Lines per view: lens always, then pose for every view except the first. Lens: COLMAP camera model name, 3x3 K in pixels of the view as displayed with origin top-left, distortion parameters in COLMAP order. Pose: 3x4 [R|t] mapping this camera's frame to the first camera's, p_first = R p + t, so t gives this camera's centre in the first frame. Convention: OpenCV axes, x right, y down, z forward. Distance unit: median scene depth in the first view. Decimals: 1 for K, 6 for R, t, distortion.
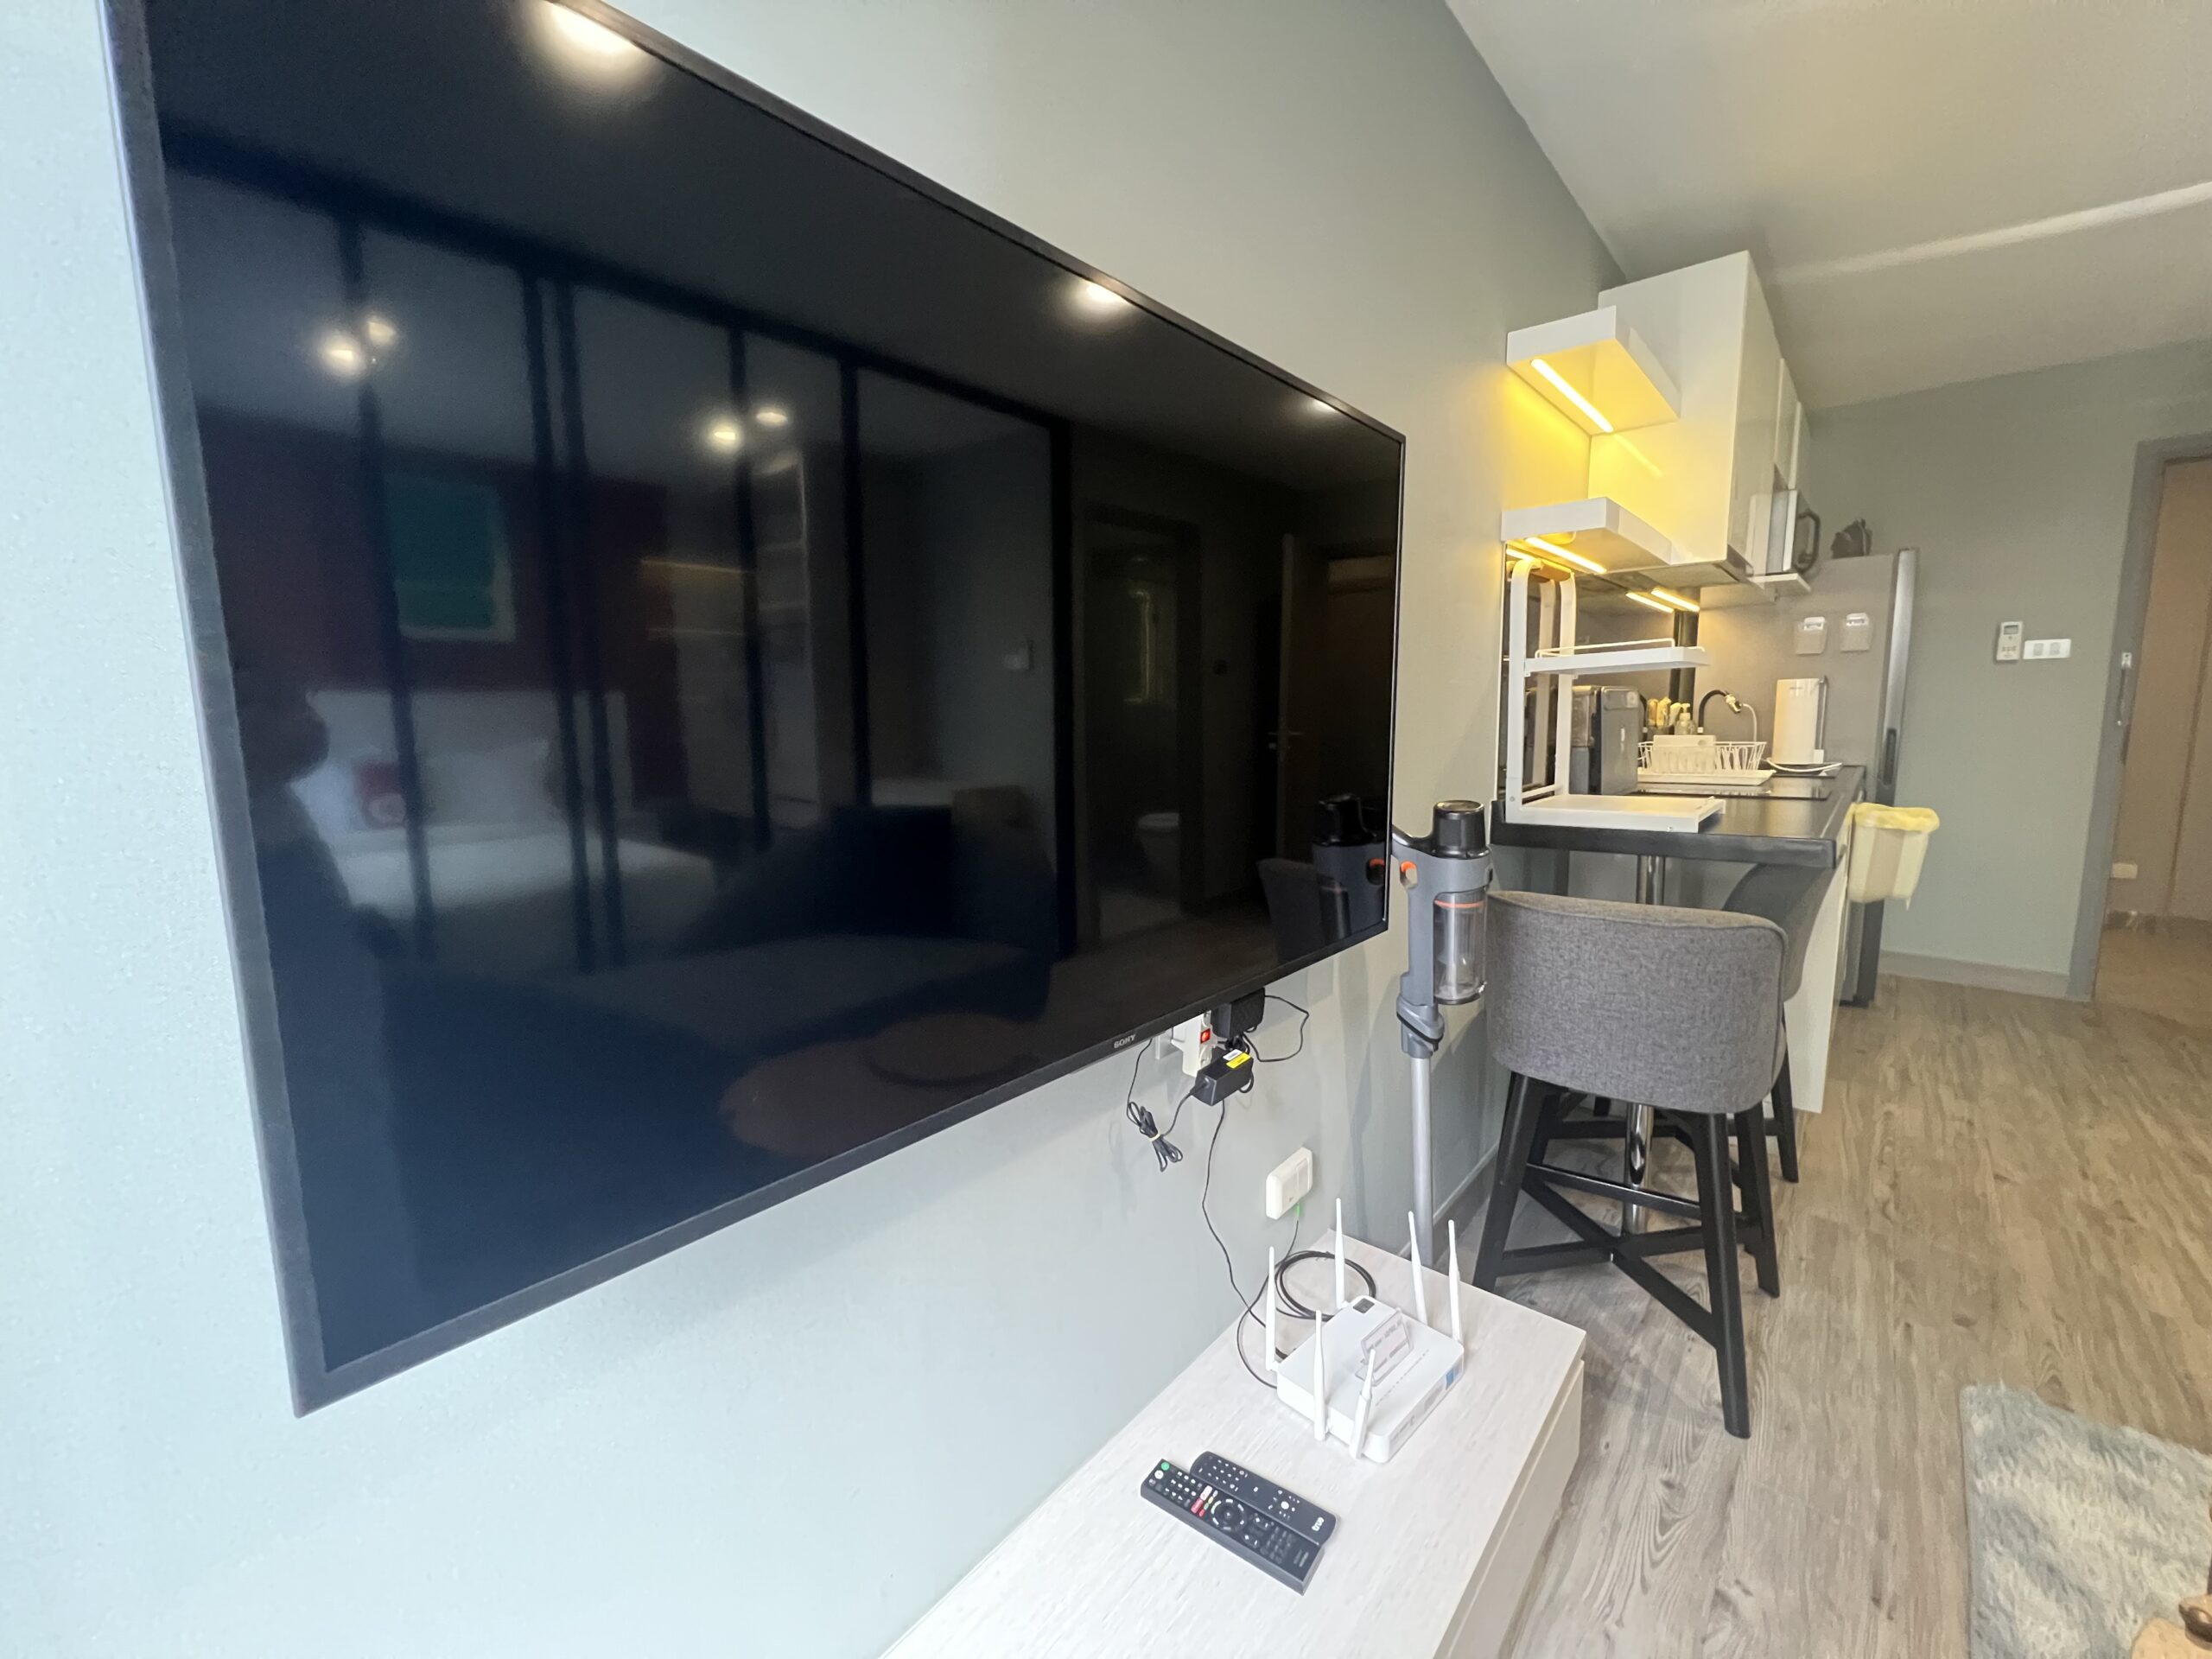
lens RADIAL K [[892.5, 0, 1101.3], [0, 892.5, 820.3], [0, 0, 1]] dist [-0.003150, 0.001168]
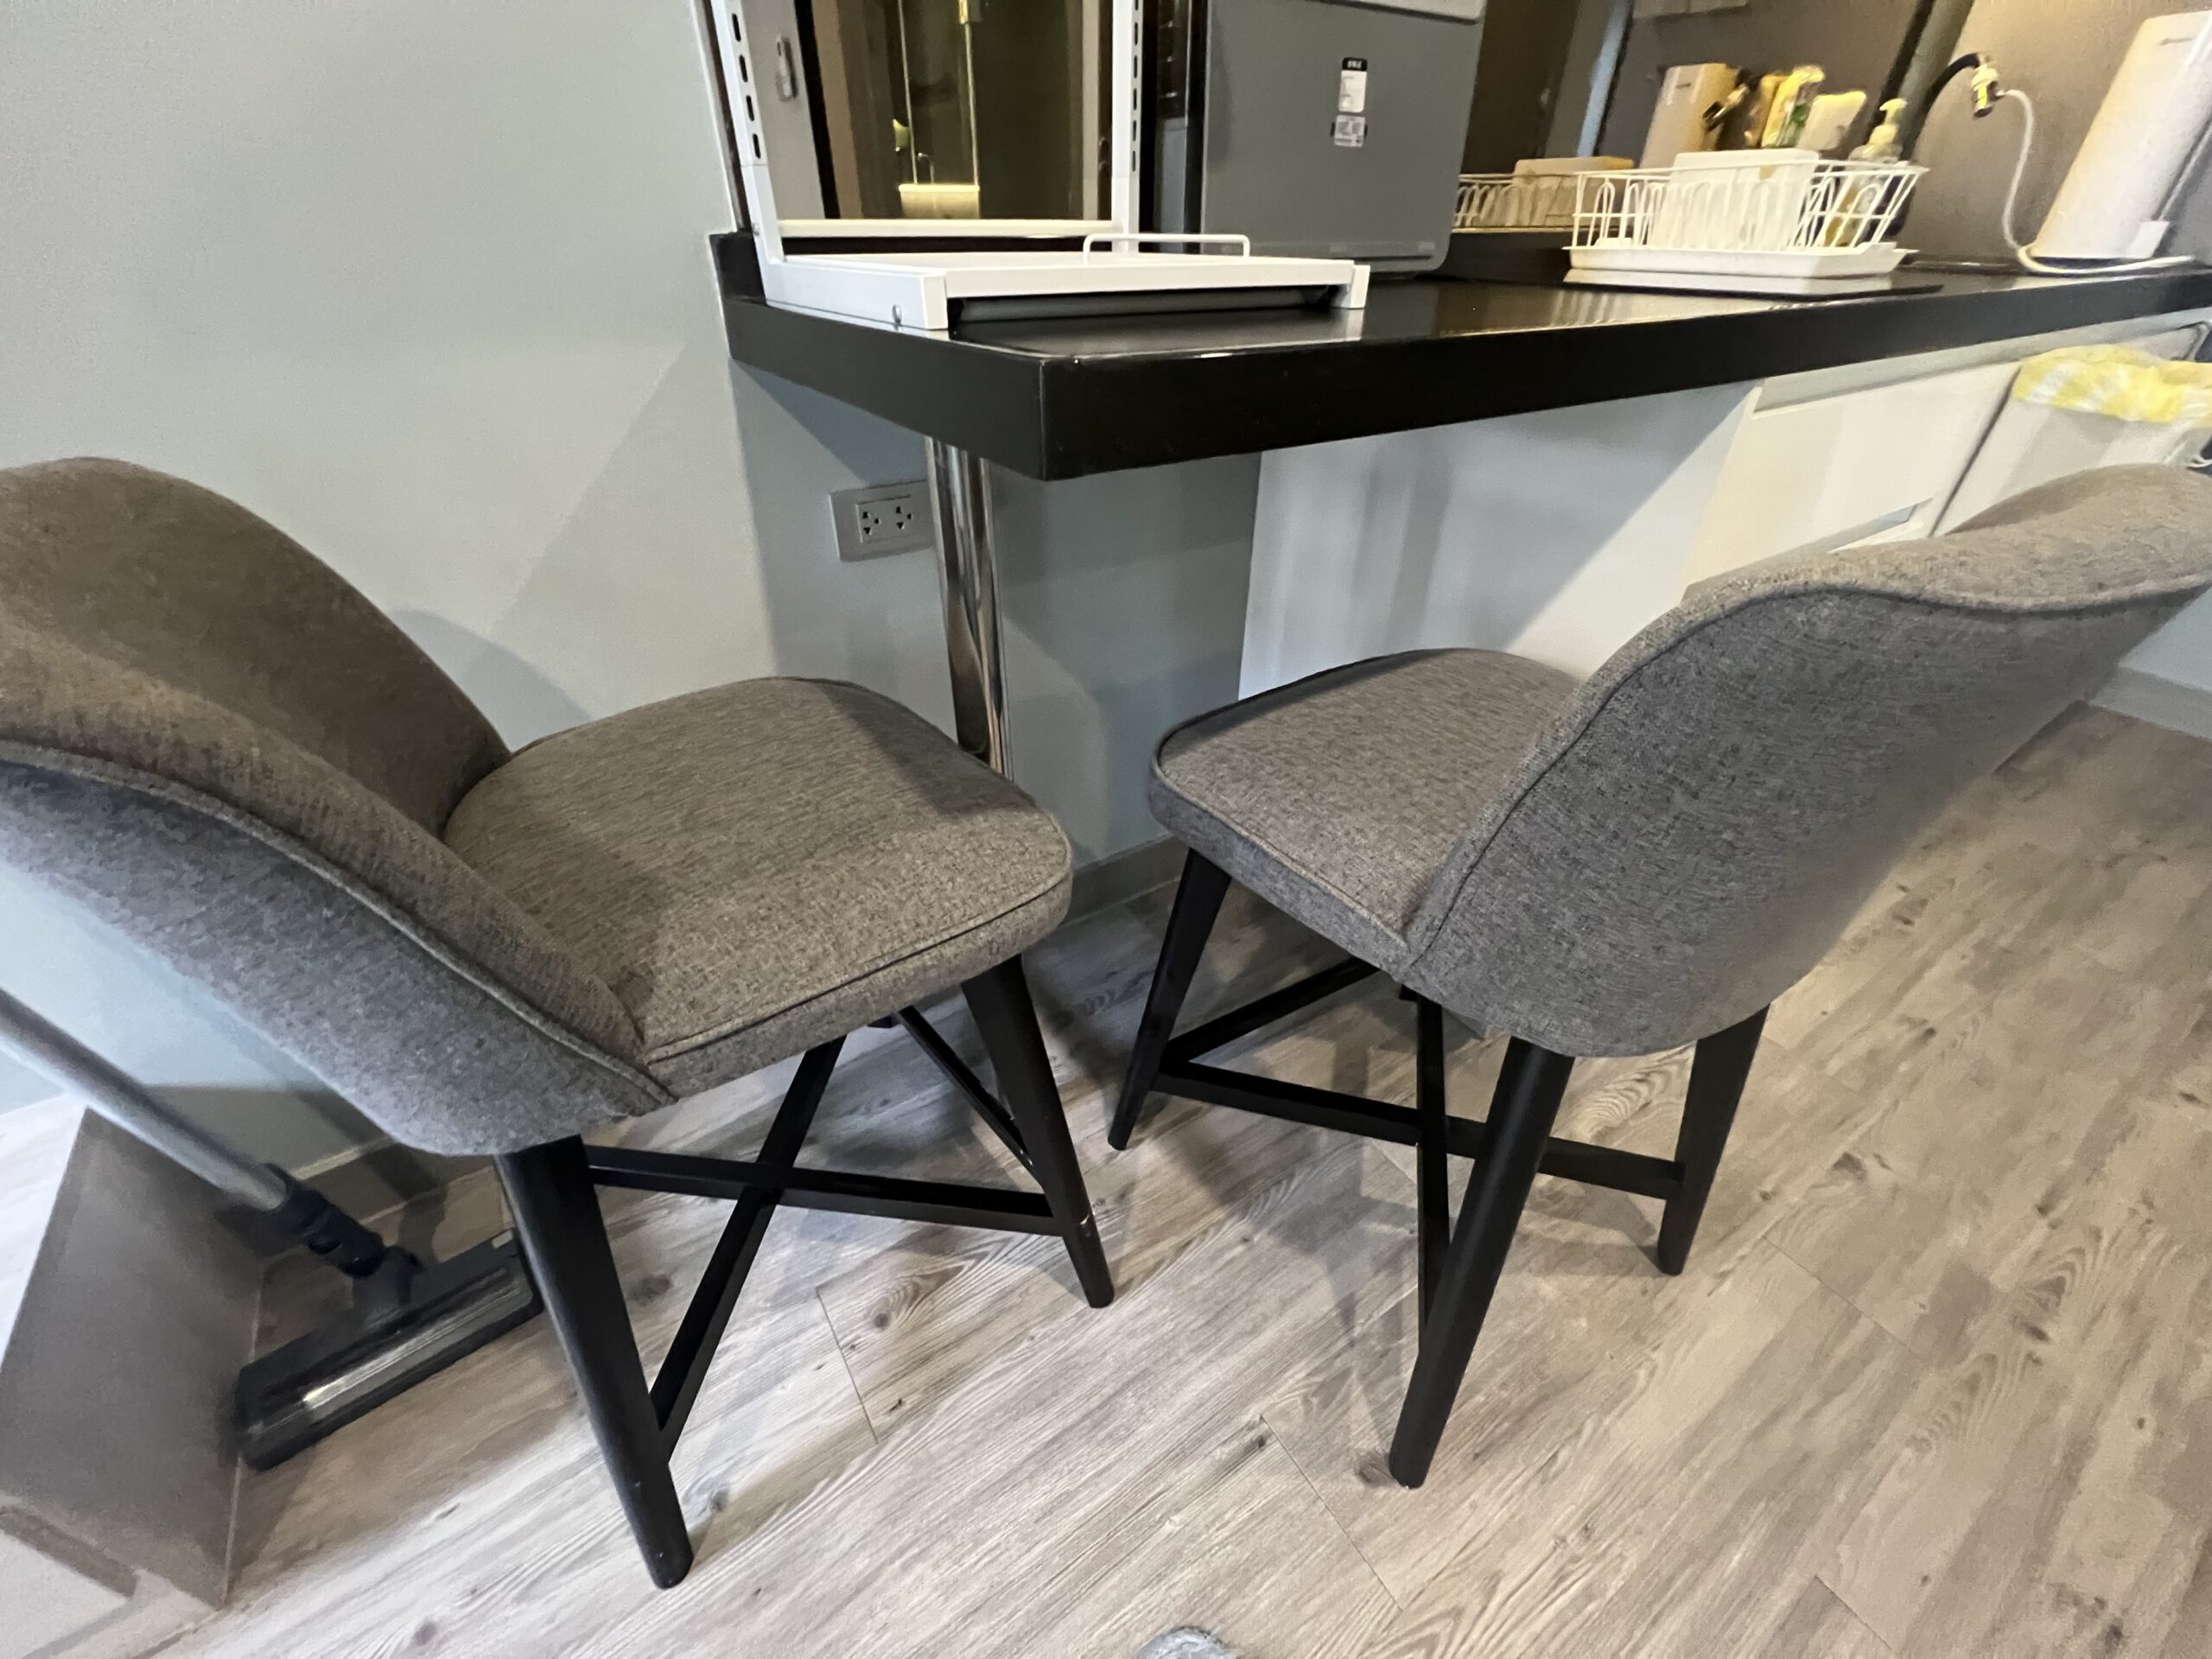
lens RADIAL K [[893.3, 0, 1102.0], [0, 893.3, 827.6], [0, 0, 1]] dist [-0.003290, 0.001077]
pose [[0.963693, 0.171941, -0.204286, 0.828897], [-0.058122, 0.881811, 0.468008, 0.016812], [0.260611, -0.439142, 0.859788, 0.661186]]
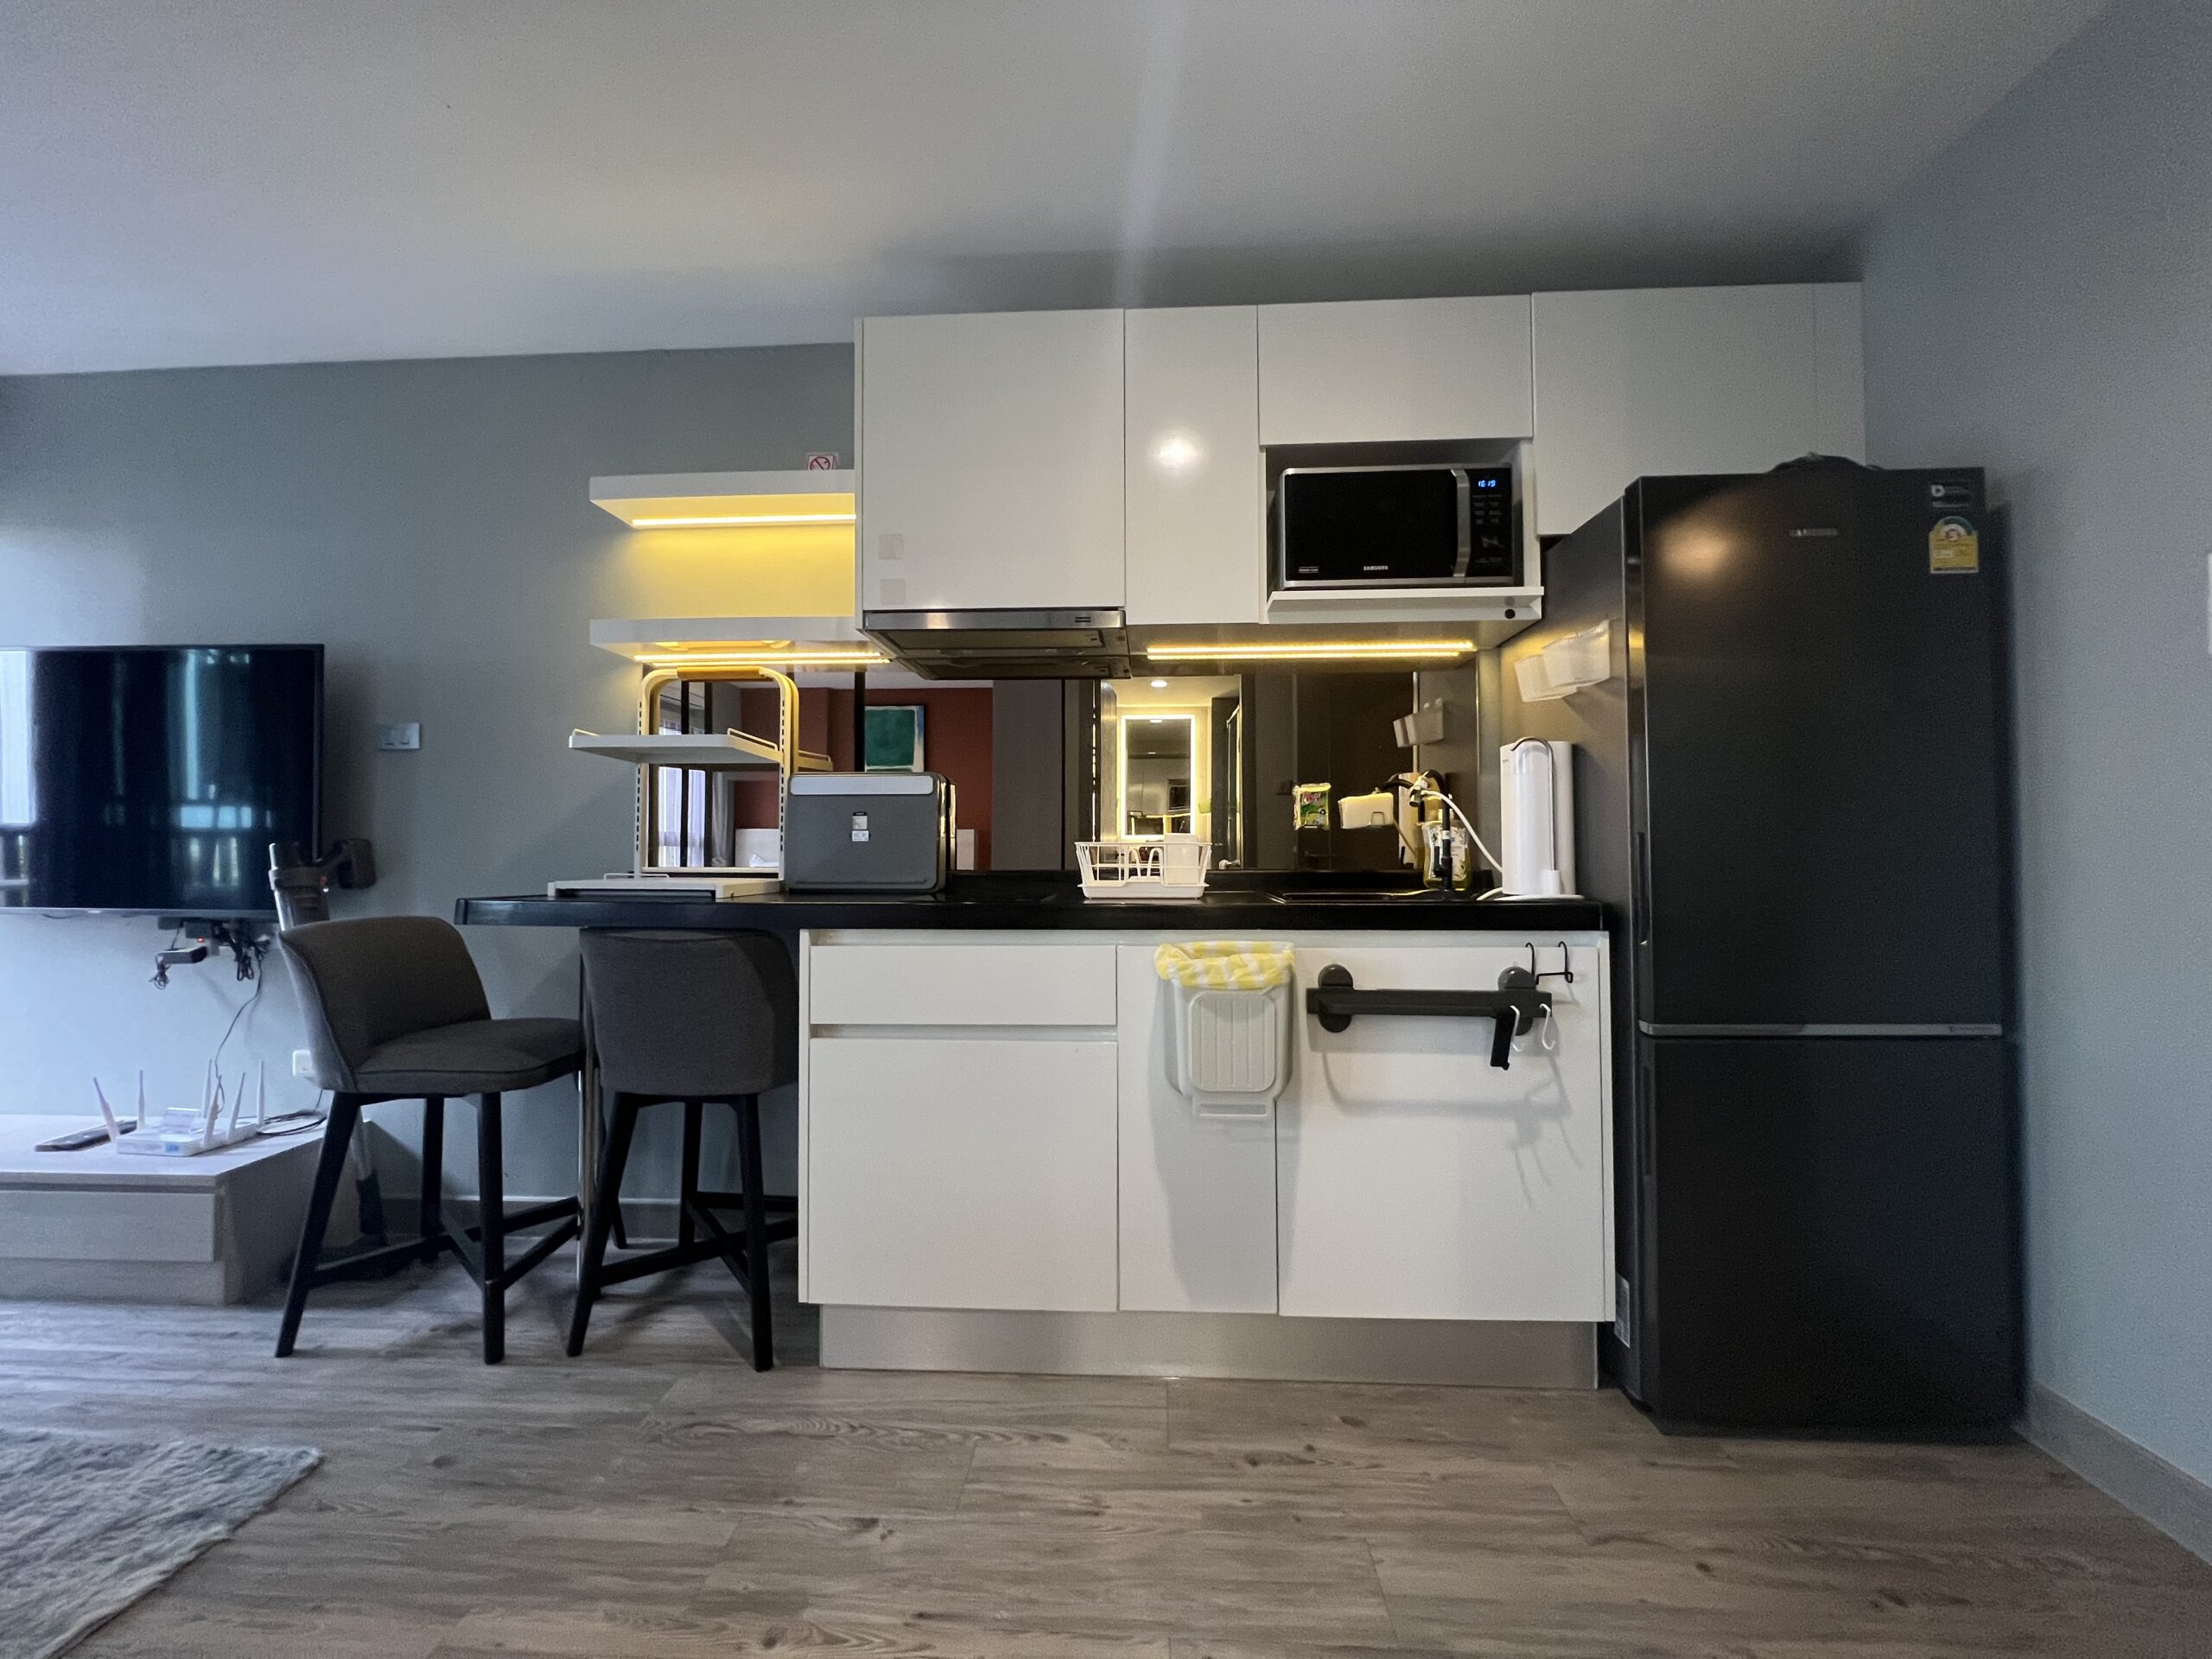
lens RADIAL K [[893.3, 0, 1103.6], [0, 893.3, 829.5], [0, 0, 1]] dist [-0.003290, 0.001077]
pose [[0.618869, 0.006078, -0.785471, 1.991192], [-0.112163, 0.990407, -0.080709, -0.058159], [0.777445, 0.138049, 0.613614, 0.848113]]
